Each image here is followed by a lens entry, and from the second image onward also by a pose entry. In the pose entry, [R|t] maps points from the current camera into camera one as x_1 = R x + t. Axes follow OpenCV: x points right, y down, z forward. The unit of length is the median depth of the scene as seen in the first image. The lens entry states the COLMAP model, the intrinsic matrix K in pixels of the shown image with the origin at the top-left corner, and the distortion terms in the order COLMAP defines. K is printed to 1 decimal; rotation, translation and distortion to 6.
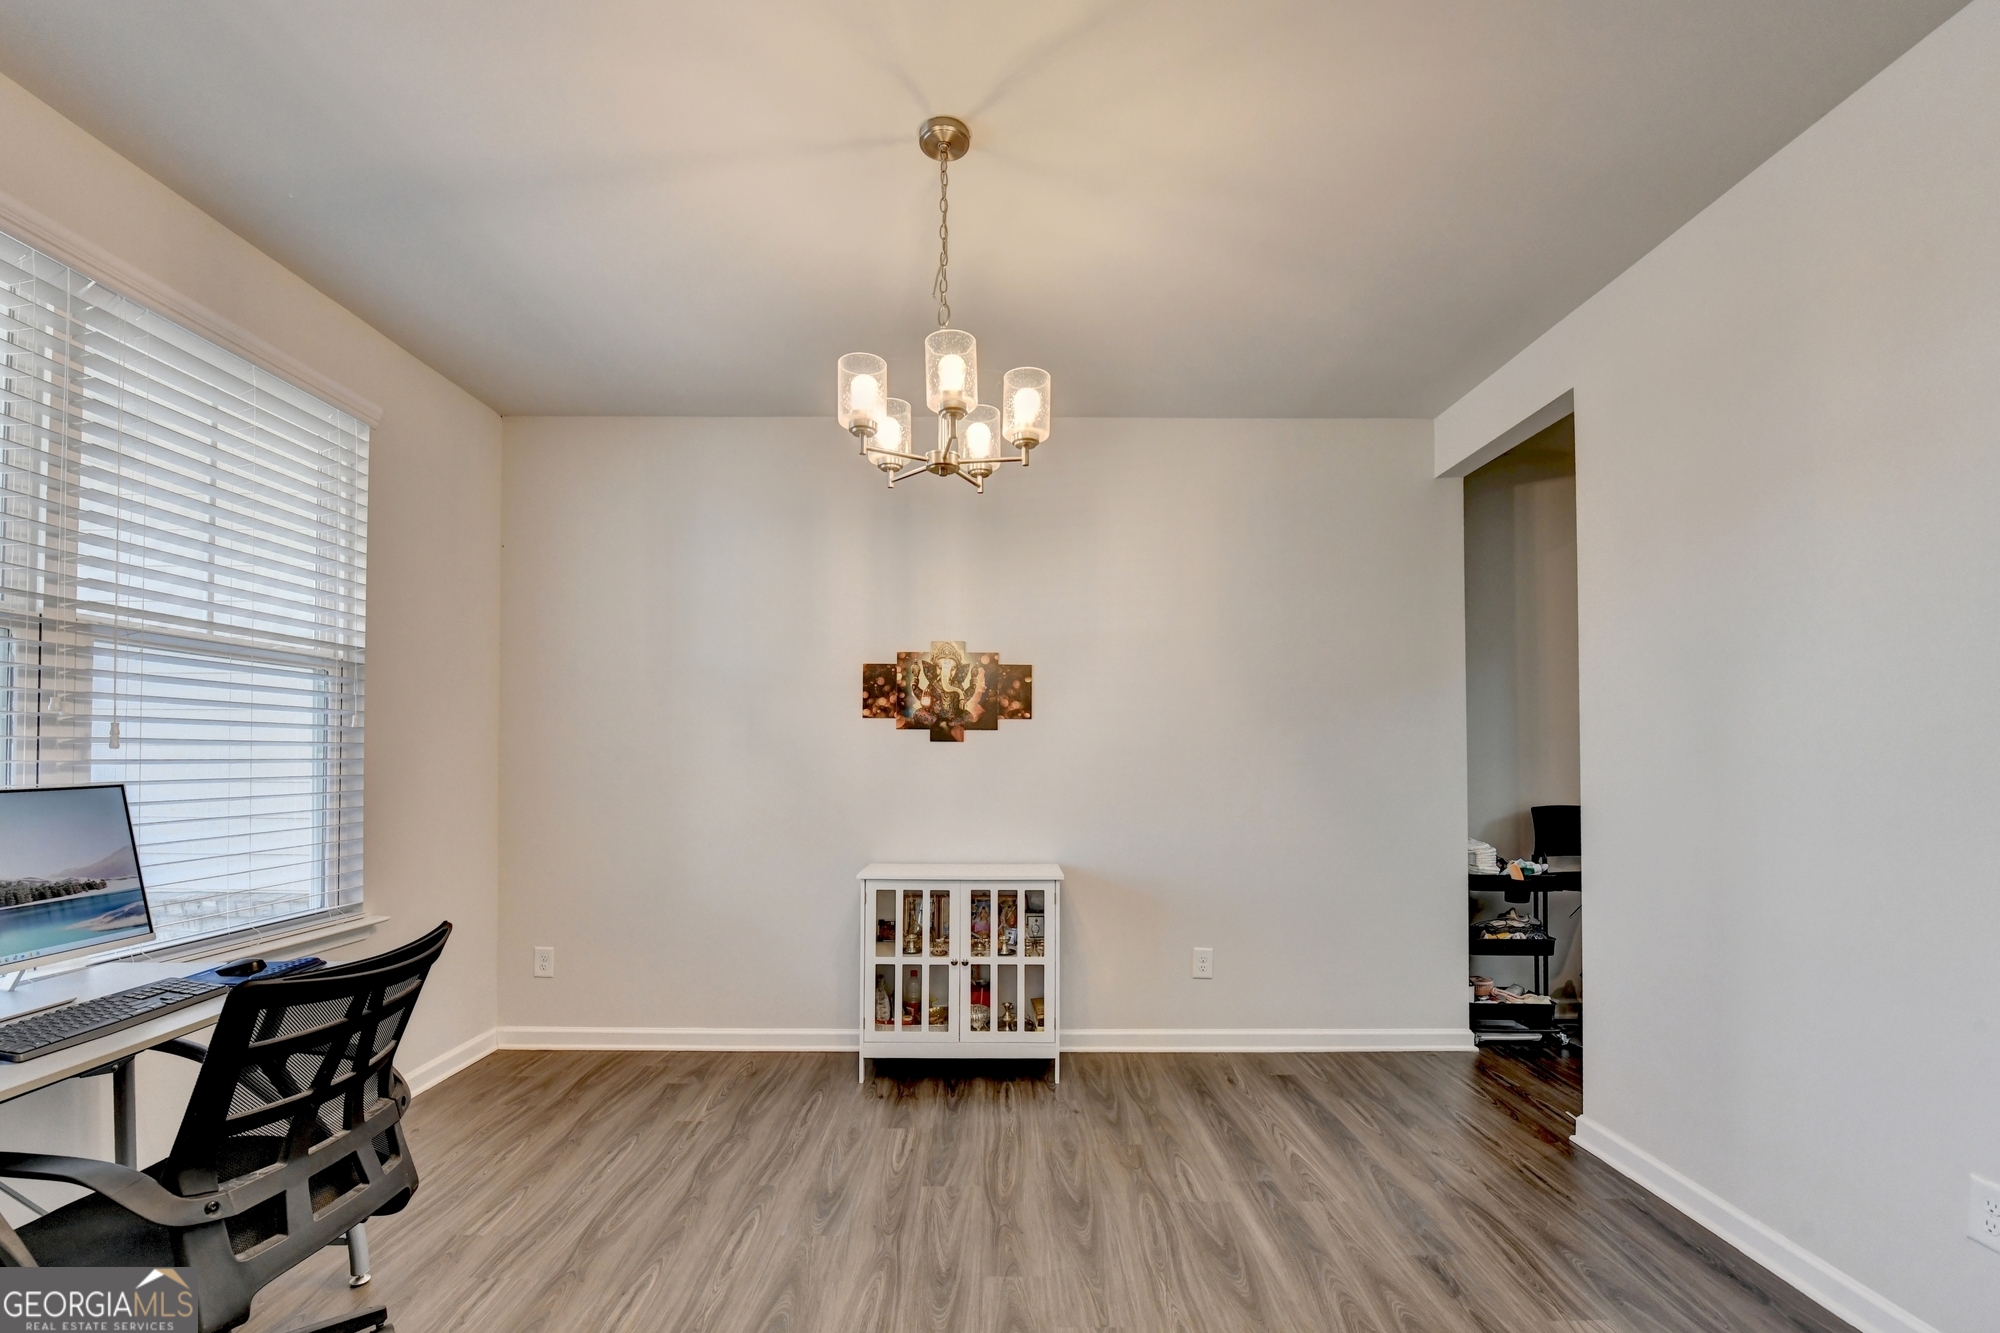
lens RADIAL K [[819.2, 0, 1003.9], [0, 819.2, 747.7], [0, 0, 1]] dist [-0.019957, -0.000341]
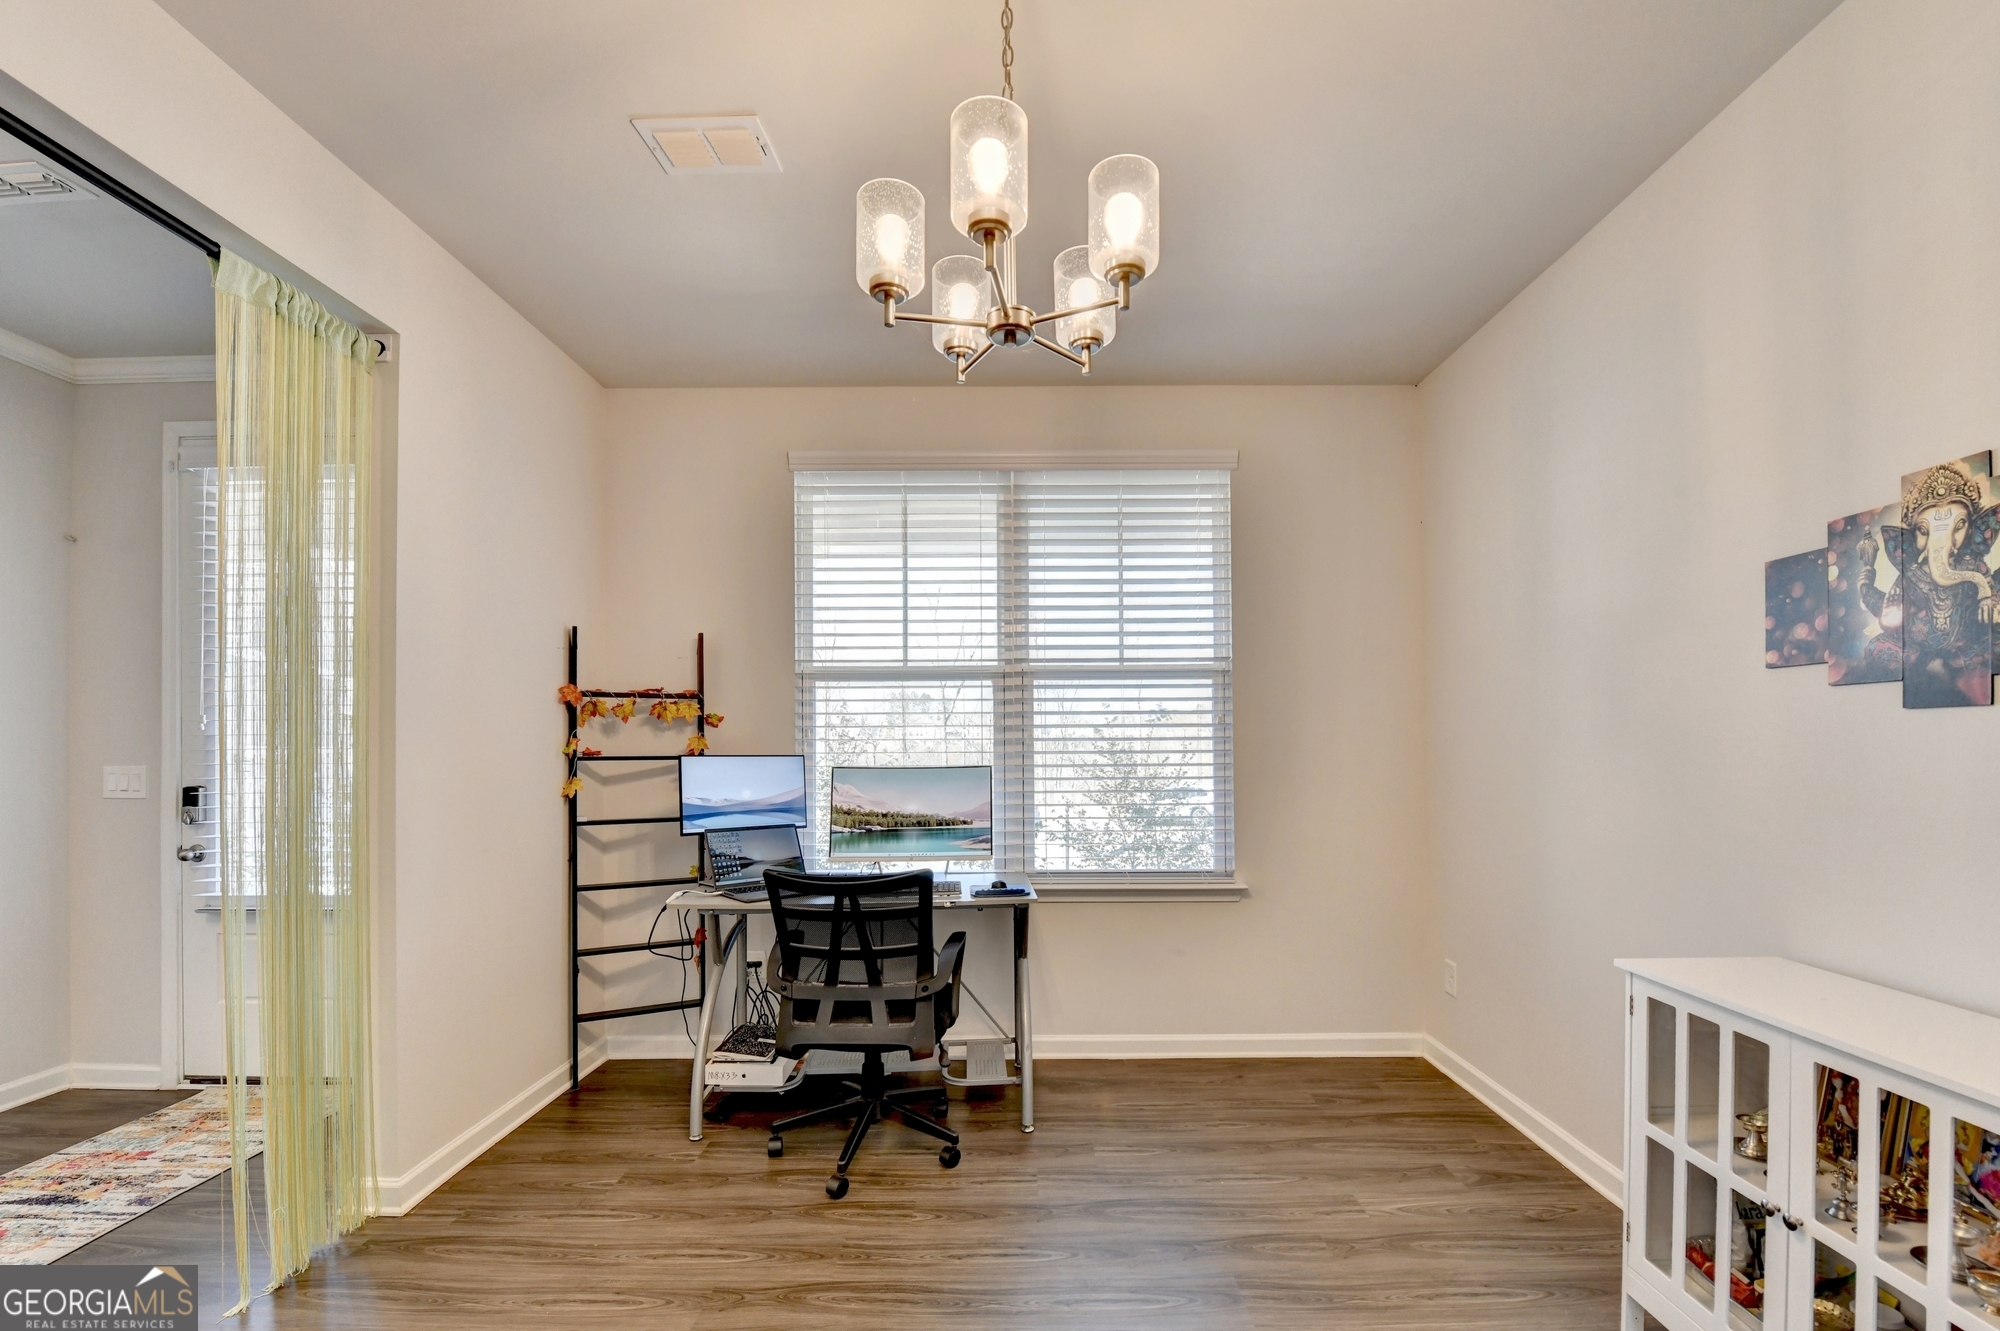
lens RADIAL K [[819.2, 0, 1003.9], [0, 819.2, 746.7], [0, 0, 1]] dist [-0.019957, -0.000341]
pose [[-0.017371, -0.004859, -0.999837, 0.337209], [0.017800, 0.999828, -0.005168, 0.006116], [0.999691, -0.017887, -0.017281, 0.534260]]
